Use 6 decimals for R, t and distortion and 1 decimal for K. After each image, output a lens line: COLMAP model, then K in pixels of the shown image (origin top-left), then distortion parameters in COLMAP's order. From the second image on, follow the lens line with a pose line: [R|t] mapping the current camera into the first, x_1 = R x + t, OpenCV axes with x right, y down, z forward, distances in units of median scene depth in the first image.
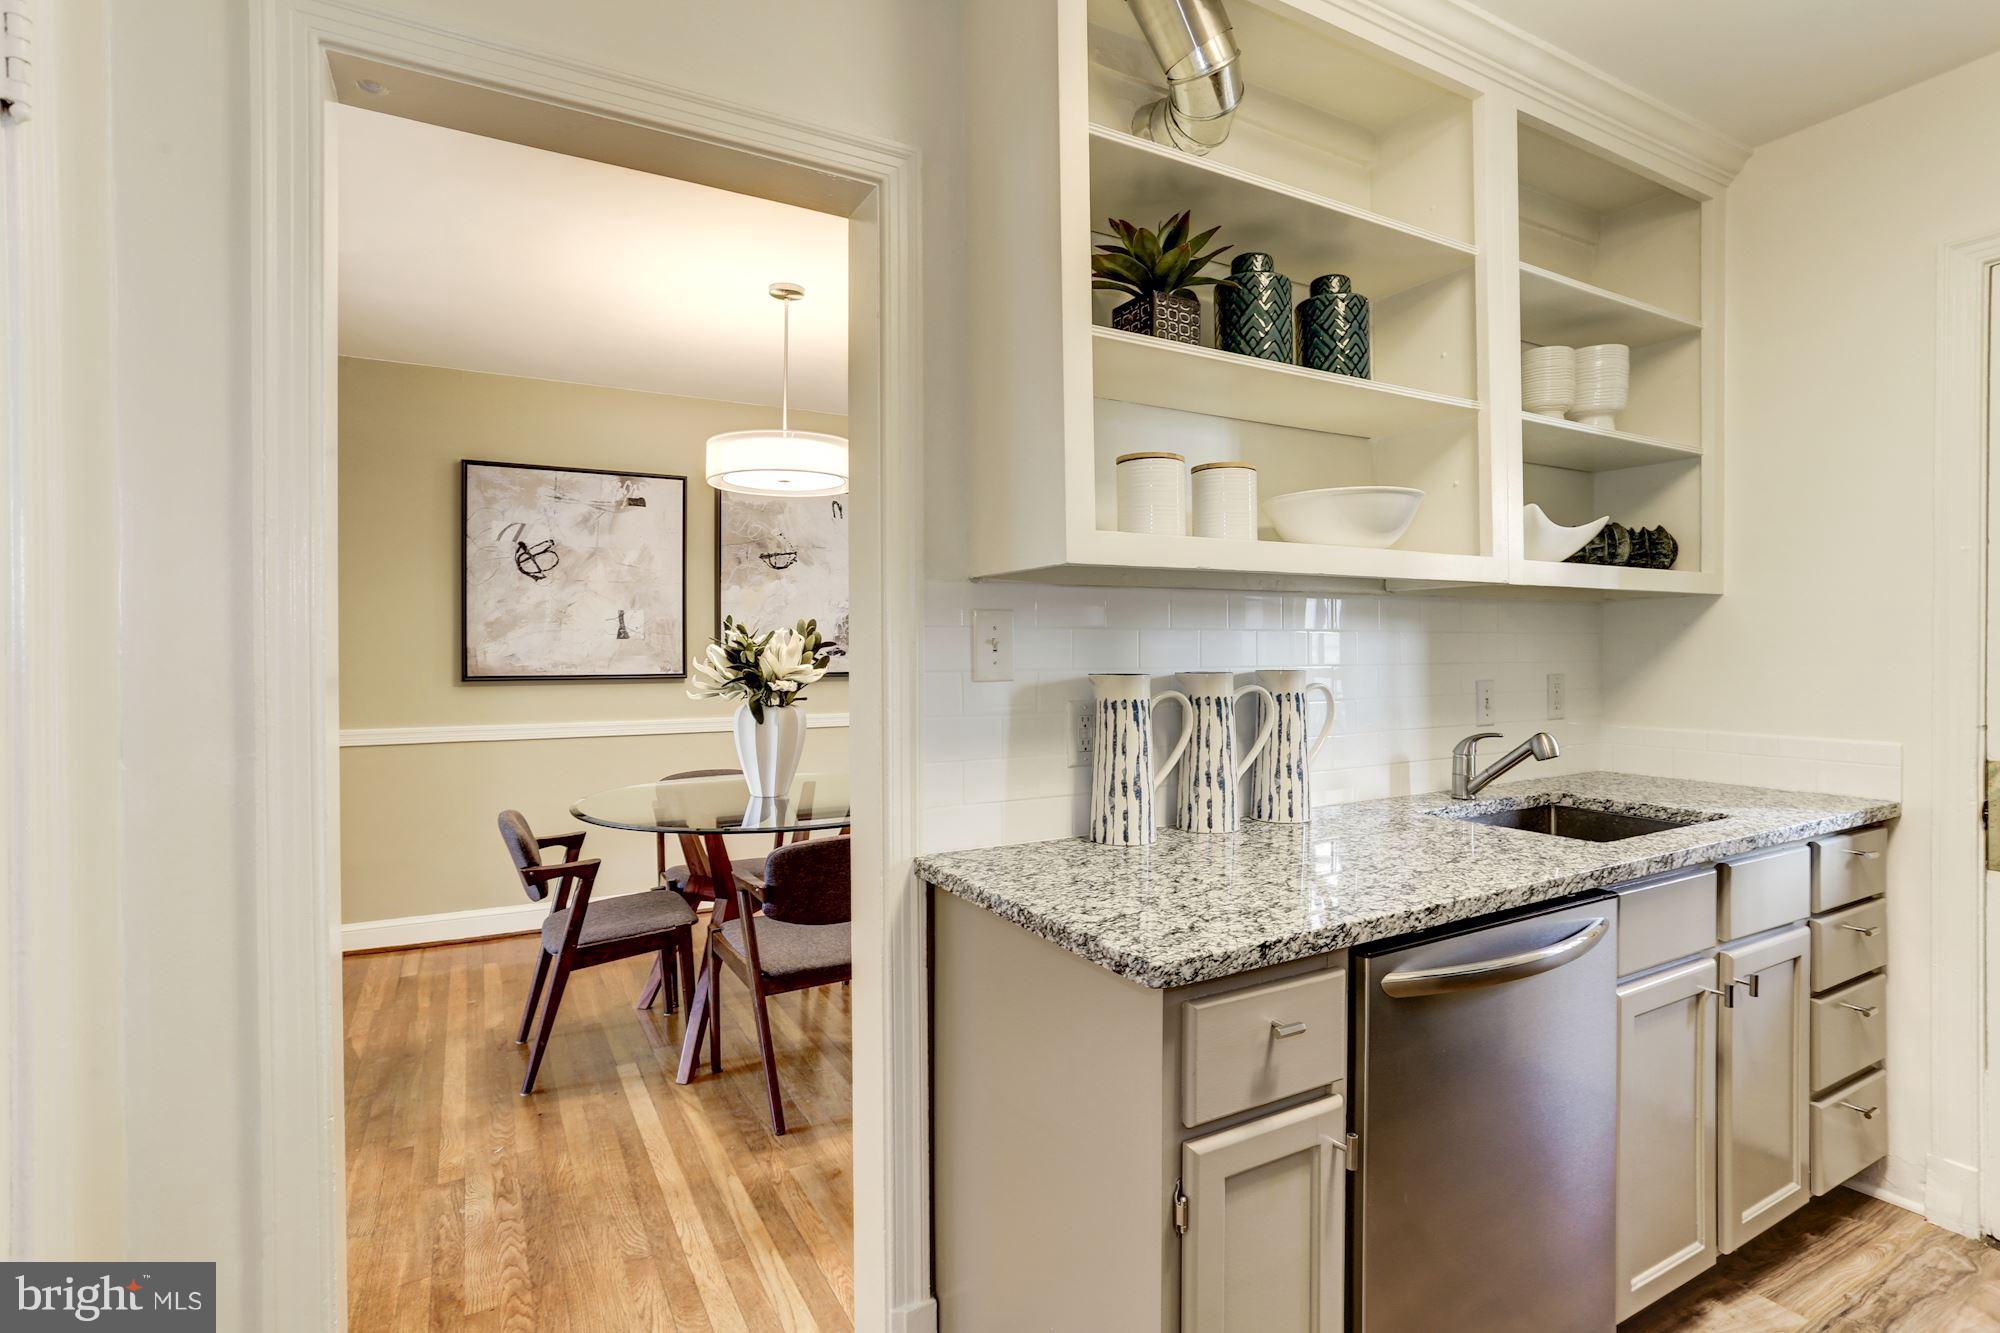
lens RADIAL K [[950.9, 0, 999.8], [0, 950.9, 658.2], [0, 0, 1]] dist [-0.029994, 0.001461]
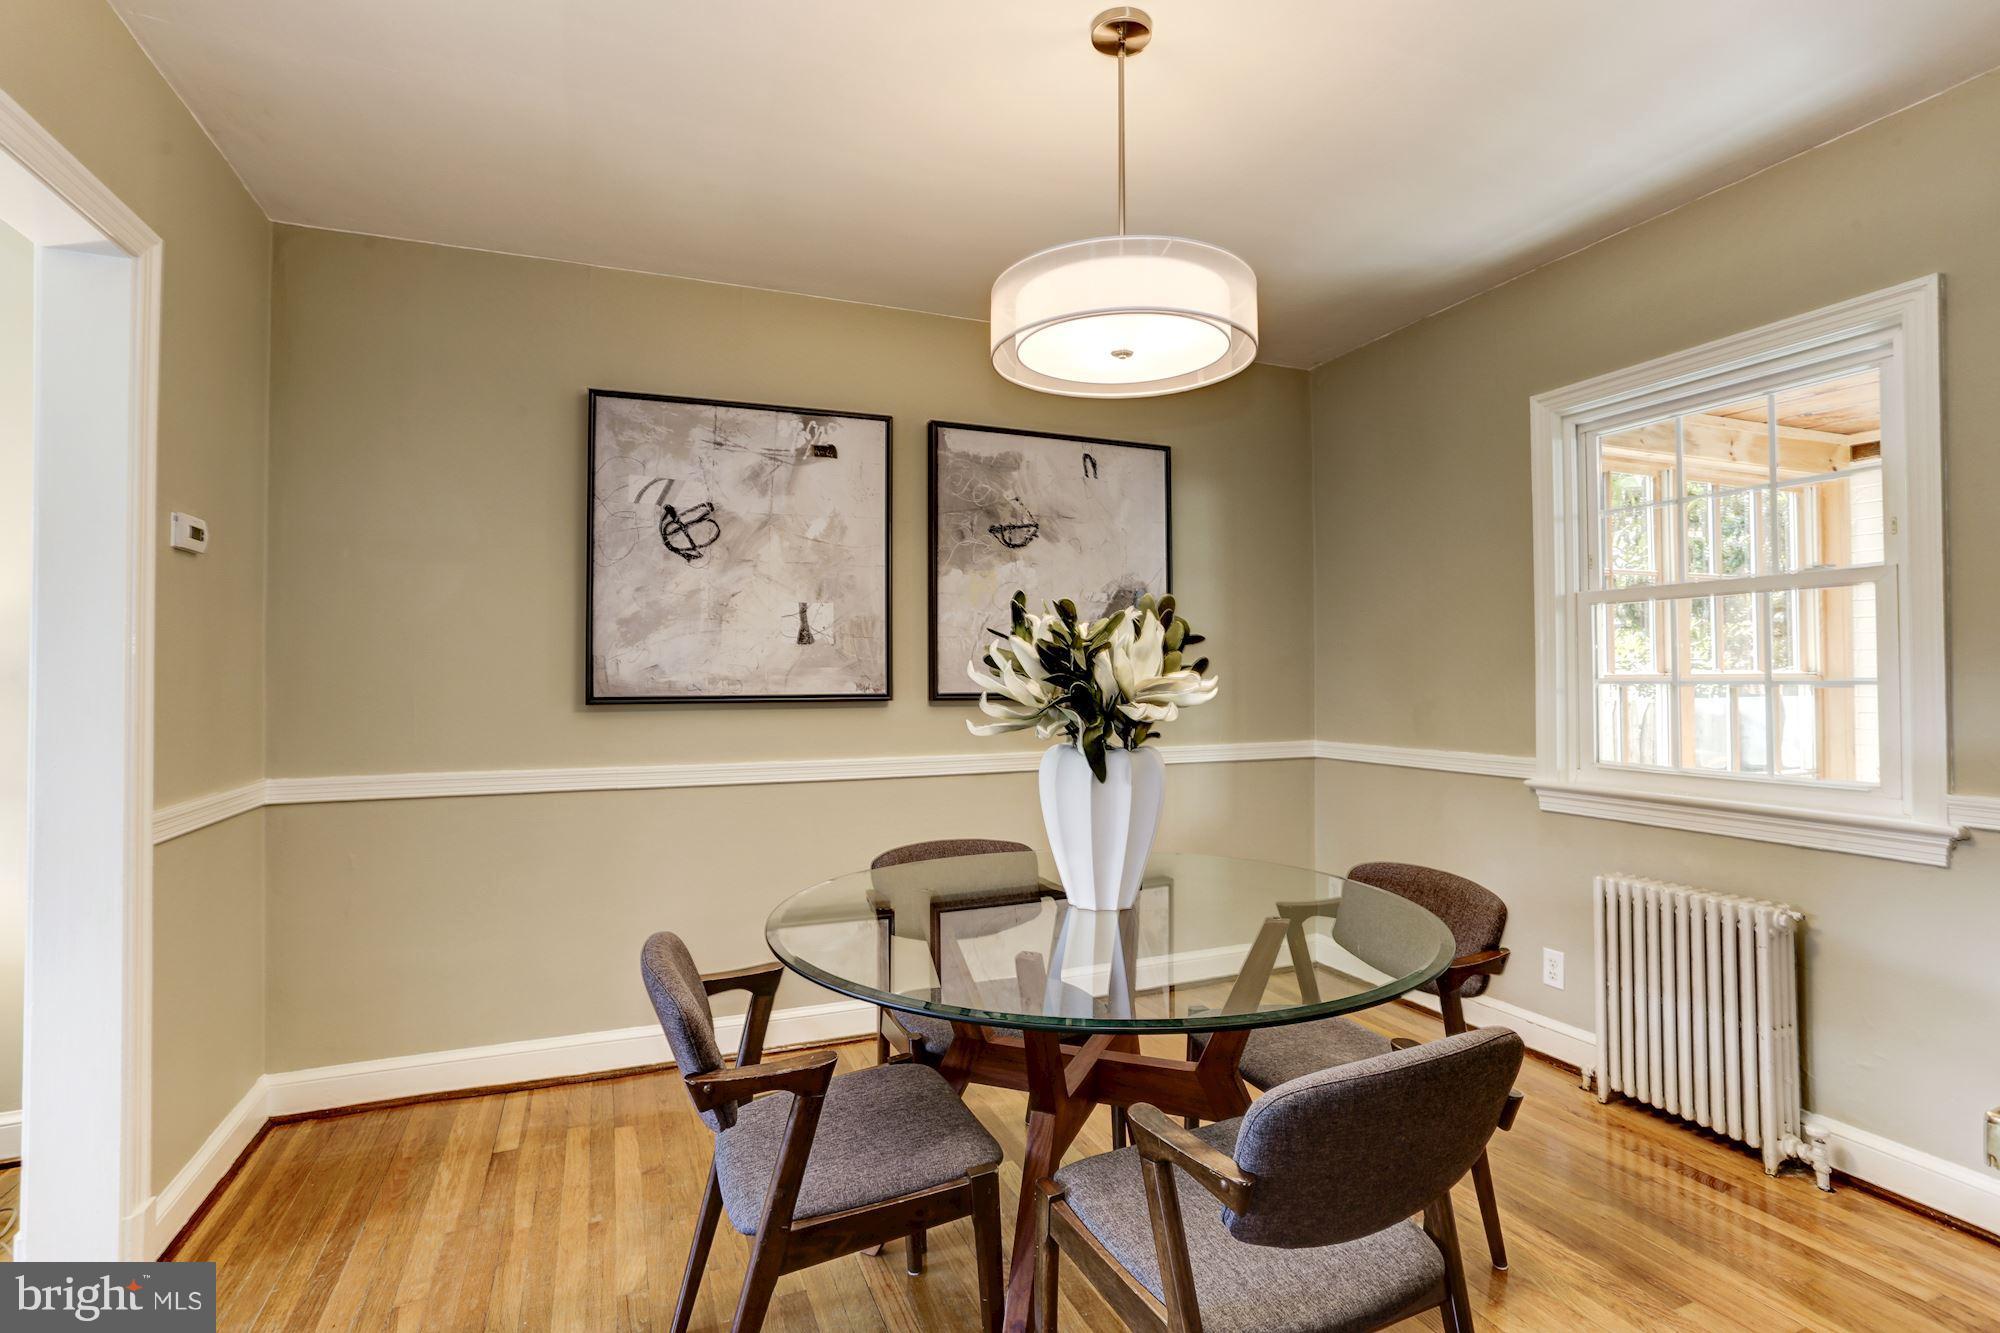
lens RADIAL K [[950.9, 0, 1006.1], [0, 950.9, 669.7], [0, 0, 1]] dist [-0.029994, 0.001461]
pose [[0.994046, -0.001098, -0.108953, -0.180963], [-0.000452, 0.999899, -0.014196, 0.009065], [0.108958, 0.014161, 0.993946, 0.328856]]
